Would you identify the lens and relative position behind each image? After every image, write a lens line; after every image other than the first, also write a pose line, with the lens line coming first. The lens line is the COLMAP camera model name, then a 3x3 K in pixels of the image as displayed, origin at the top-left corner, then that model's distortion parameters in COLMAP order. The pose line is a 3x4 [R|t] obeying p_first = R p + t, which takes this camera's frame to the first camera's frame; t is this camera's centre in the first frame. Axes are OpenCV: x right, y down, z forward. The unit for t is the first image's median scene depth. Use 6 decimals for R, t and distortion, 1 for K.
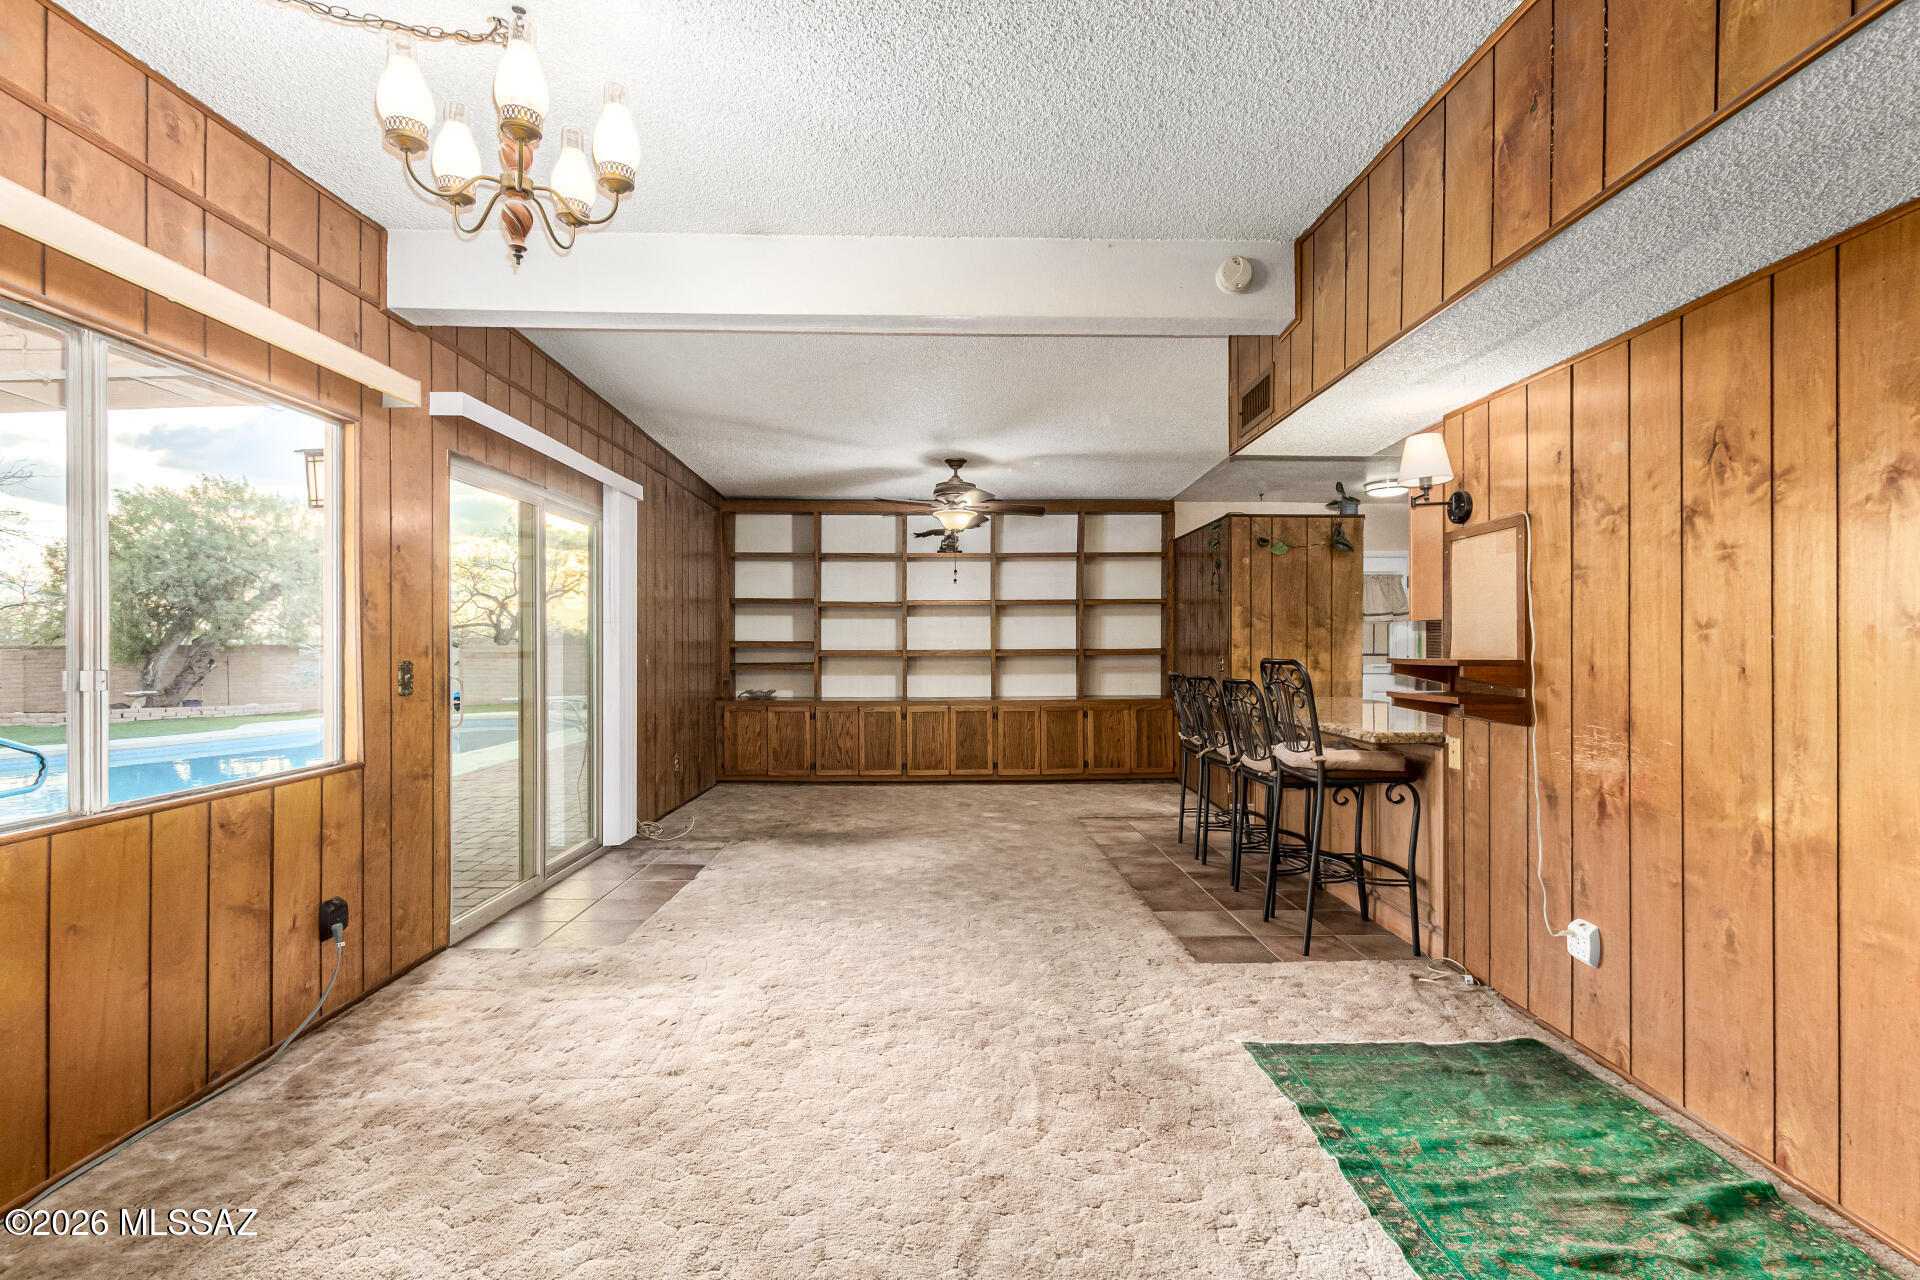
lens RADIAL K [[884.4, 0, 957.3], [0, 884.4, 645.3], [0, 0, 1]] dist [0.003452, -0.004569]
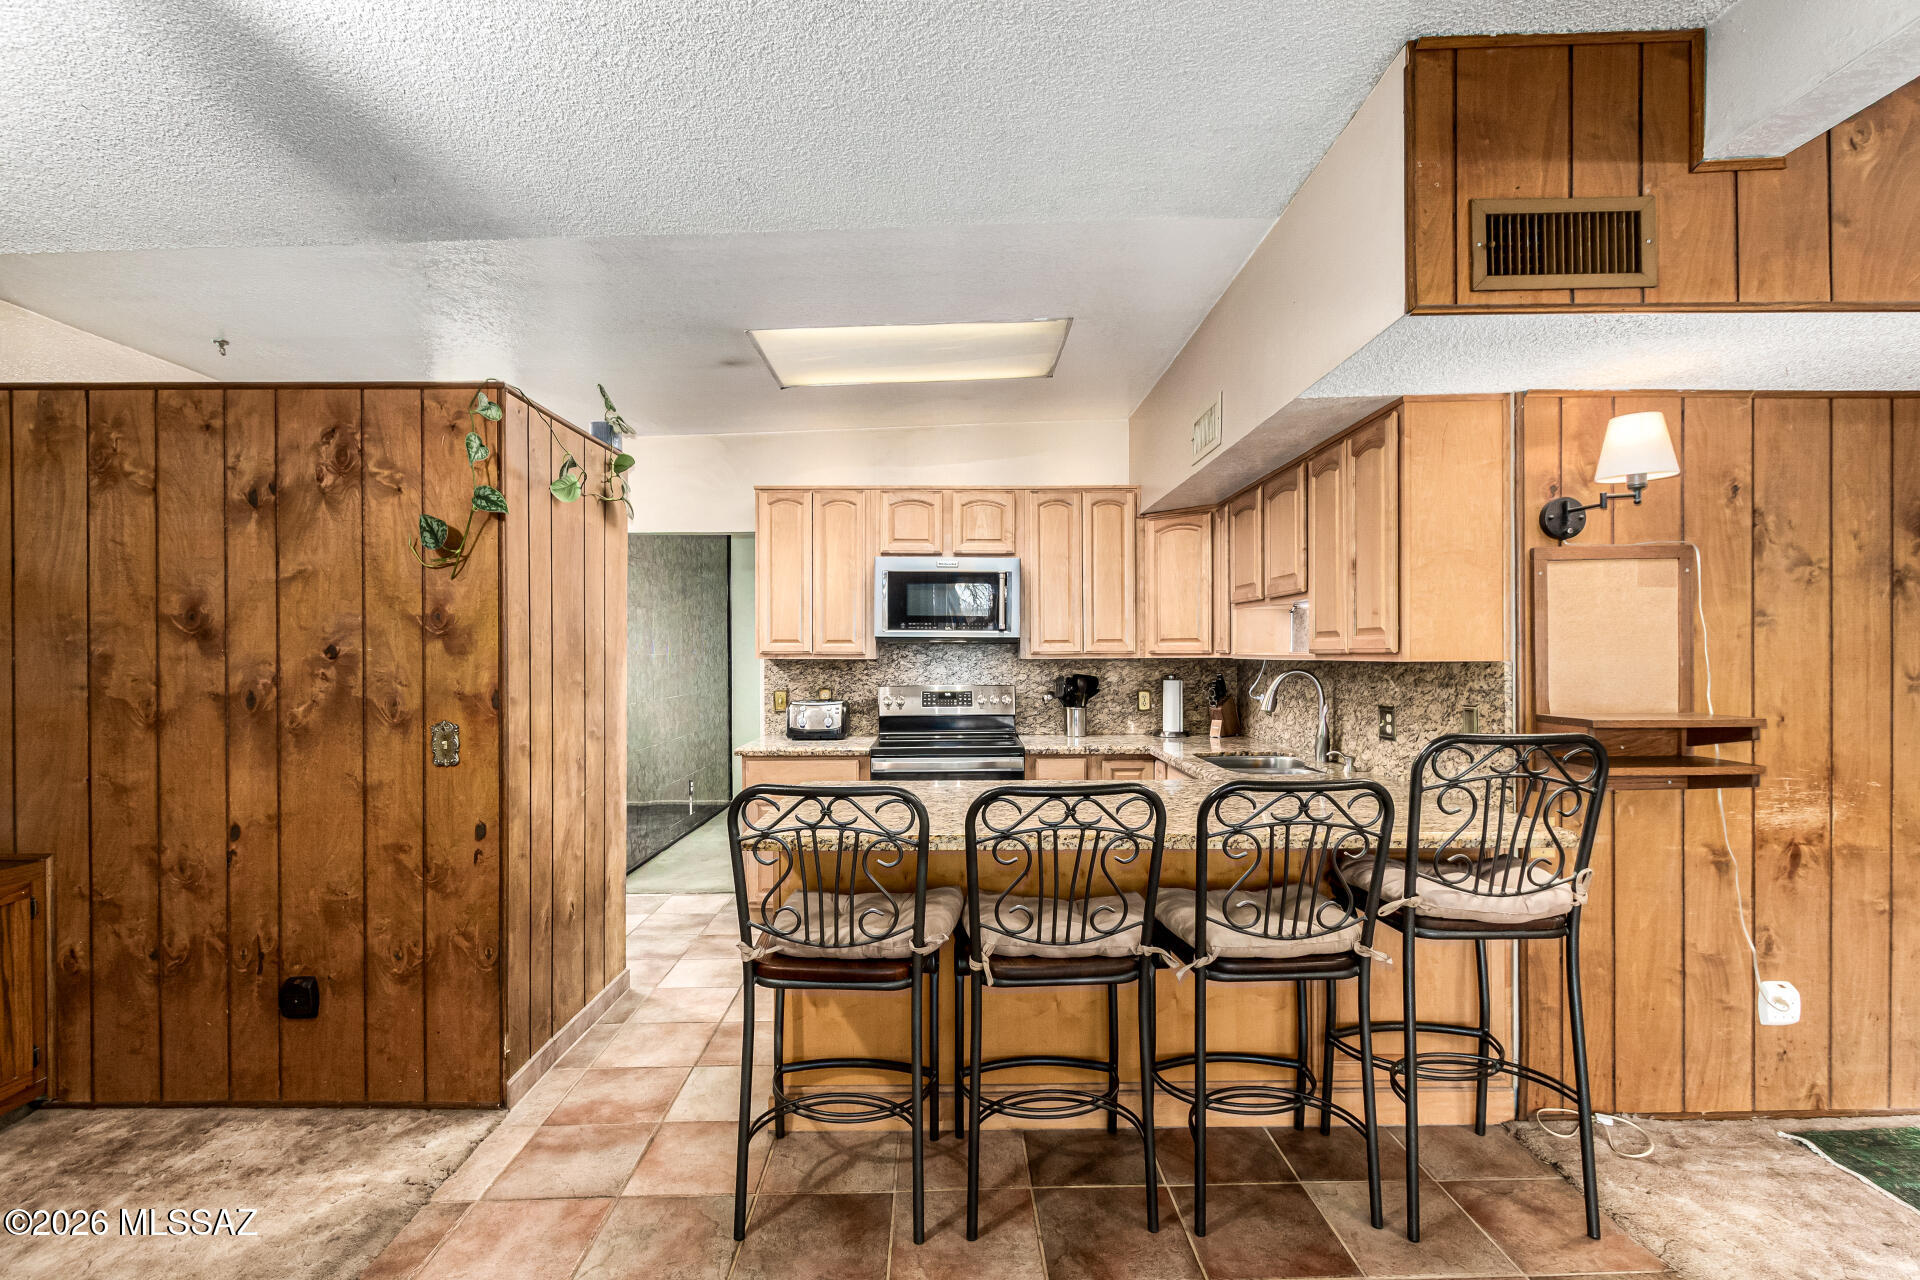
lens RADIAL K [[878.9, 0, 963.6], [0, 878.9, 653.7], [0, 0, 1]] dist [0.002022, -0.000468]
pose [[0.003032, -0.002503, 0.999992, -0.210572], [0.005423, 0.999982, 0.002486, -0.044156], [-0.999981, 0.005415, 0.003046, 1.571370]]
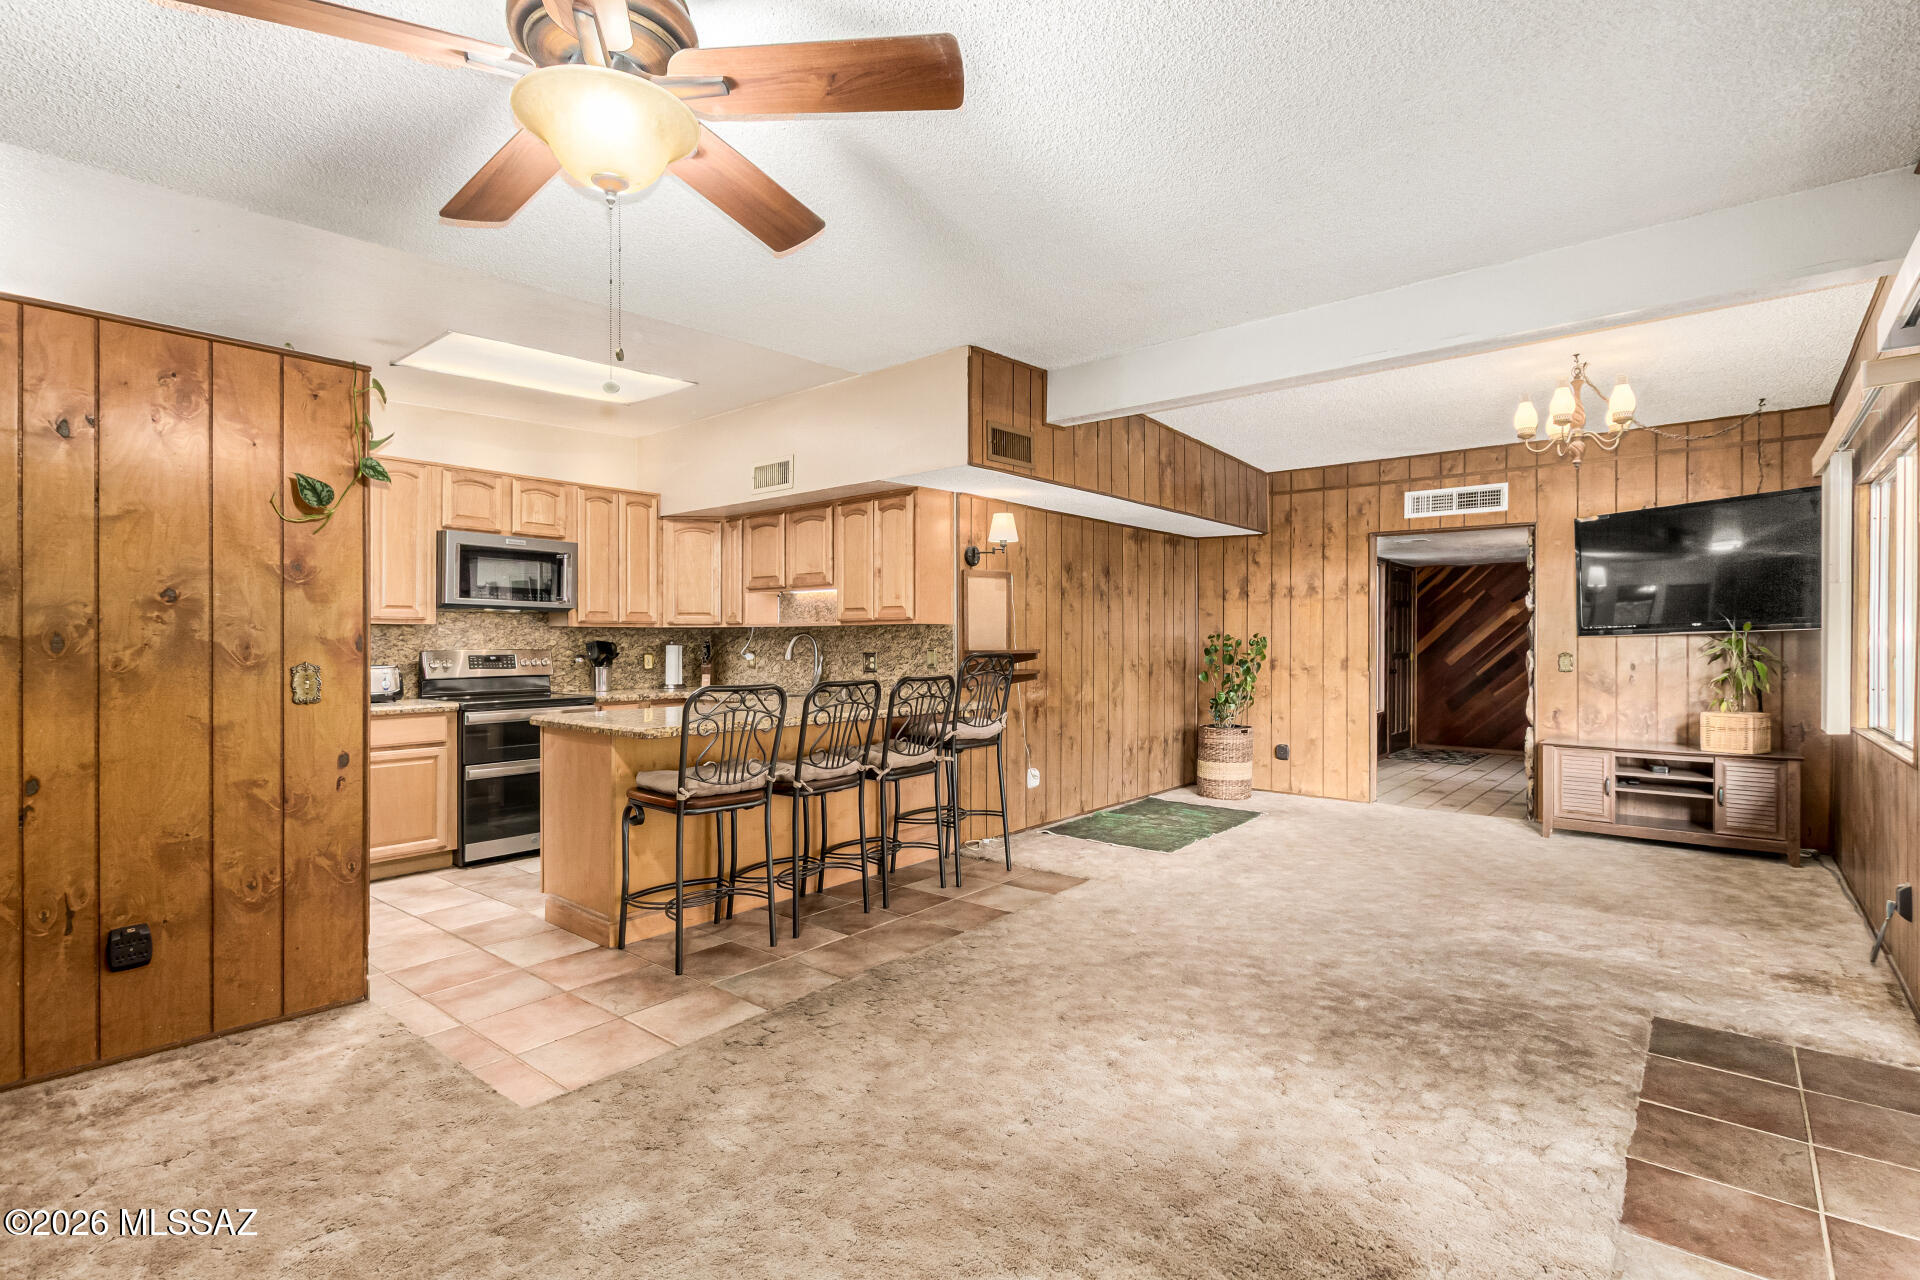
lens RADIAL K [[890.4, 0, 964.2], [0, 890.4, 644.9], [0, 0, 1]] dist [0.001225, -0.000215]
pose [[-0.756215, -0.004036, 0.654310, -0.499522], [0.000346, 0.999978, 0.006568, -0.005571], [-0.654323, 0.005194, -0.756198, 2.311423]]
